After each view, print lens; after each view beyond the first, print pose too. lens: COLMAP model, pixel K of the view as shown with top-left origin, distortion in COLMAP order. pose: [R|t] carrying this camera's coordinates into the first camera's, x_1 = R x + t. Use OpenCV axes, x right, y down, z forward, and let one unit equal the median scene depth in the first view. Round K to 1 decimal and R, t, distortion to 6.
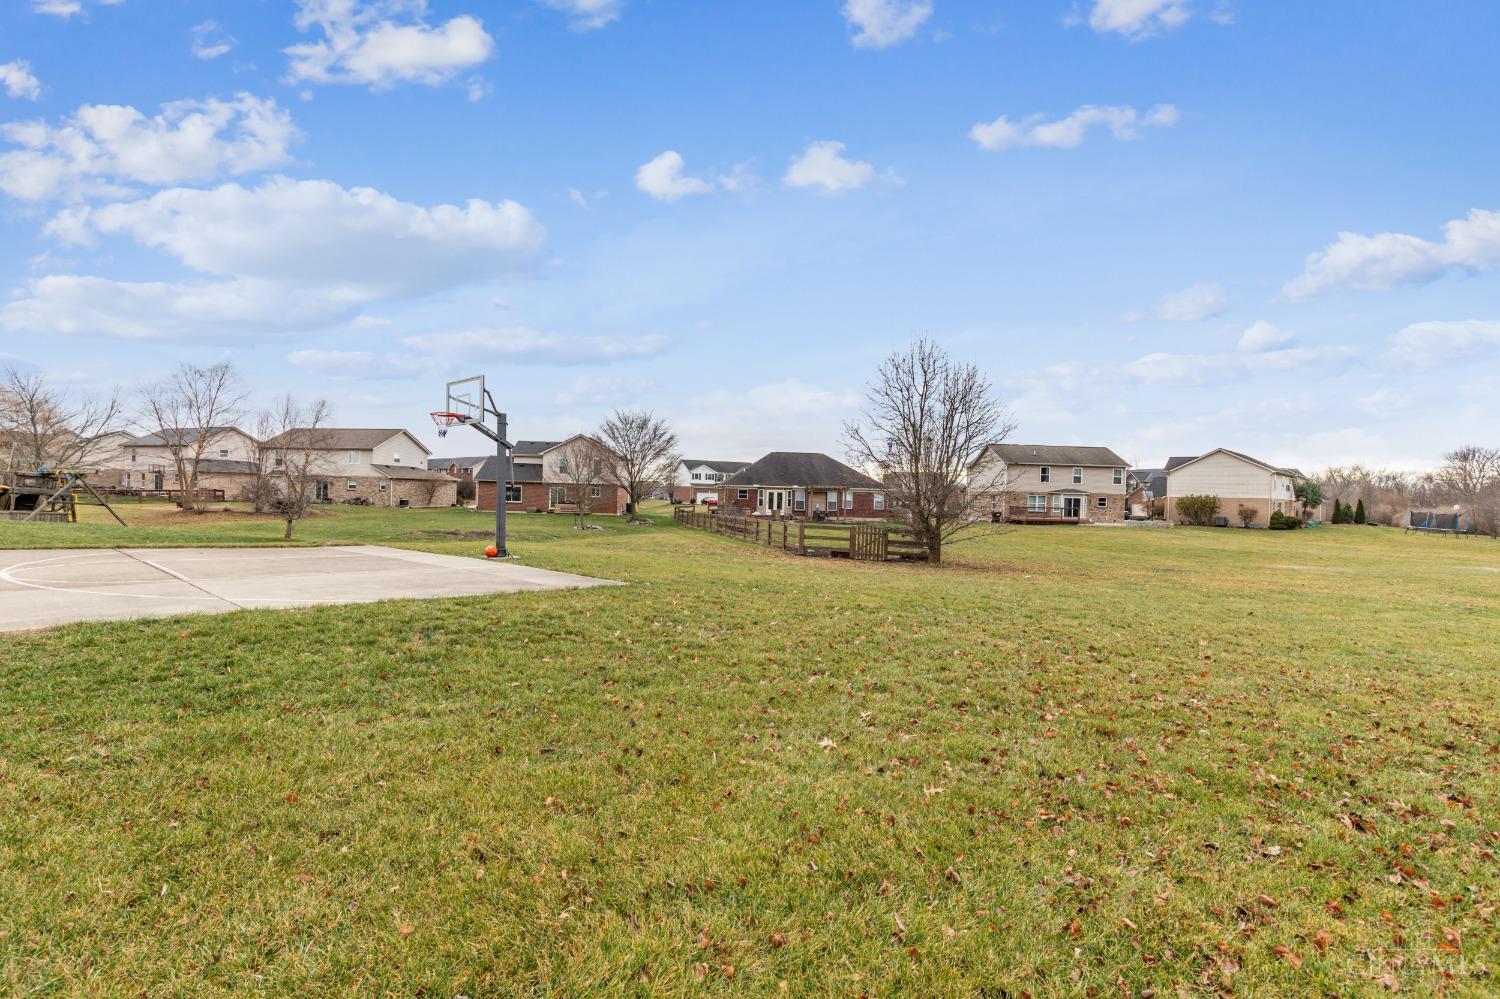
lens RADIAL K [[682.3, 0, 733.8], [0, 682.3, 497.8], [0, 0, 1]] dist [0.004342, -0.000169]
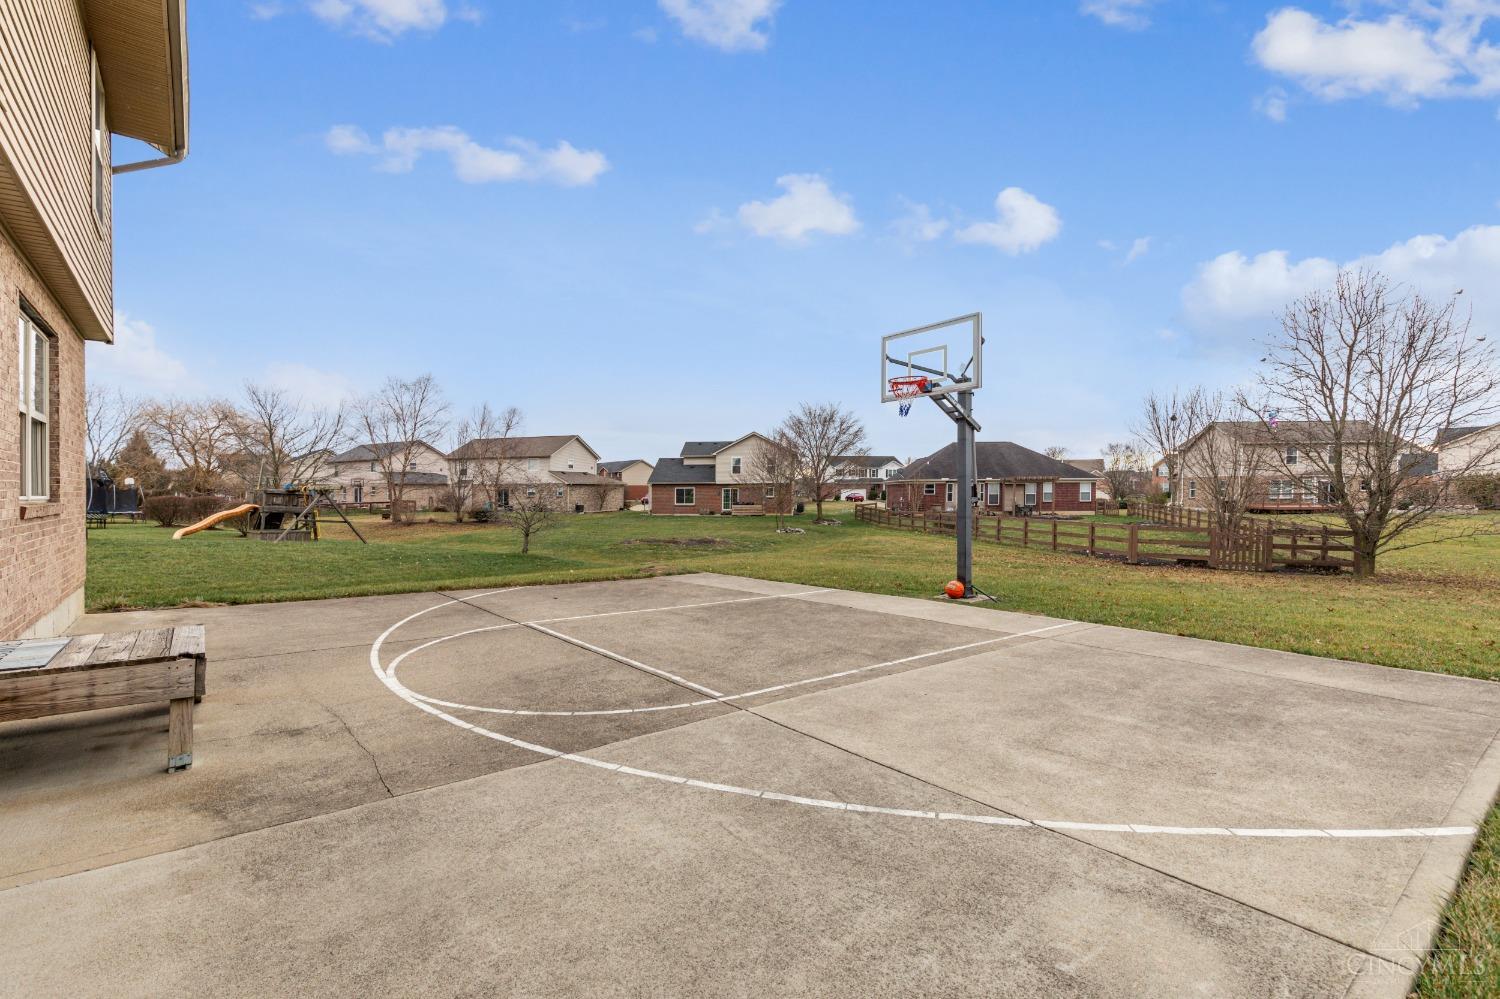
lens RADIAL K [[682.3, 0, 758.1], [0, 682.3, 490.1], [0, 0, 1]] dist [0.004342, -0.000169]
pose [[0.987236, -0.031358, -0.156144, -0.087830], [0.030315, 0.999499, -0.009054, -0.003335], [0.156349, 0.004205, 0.987693, 0.065120]]
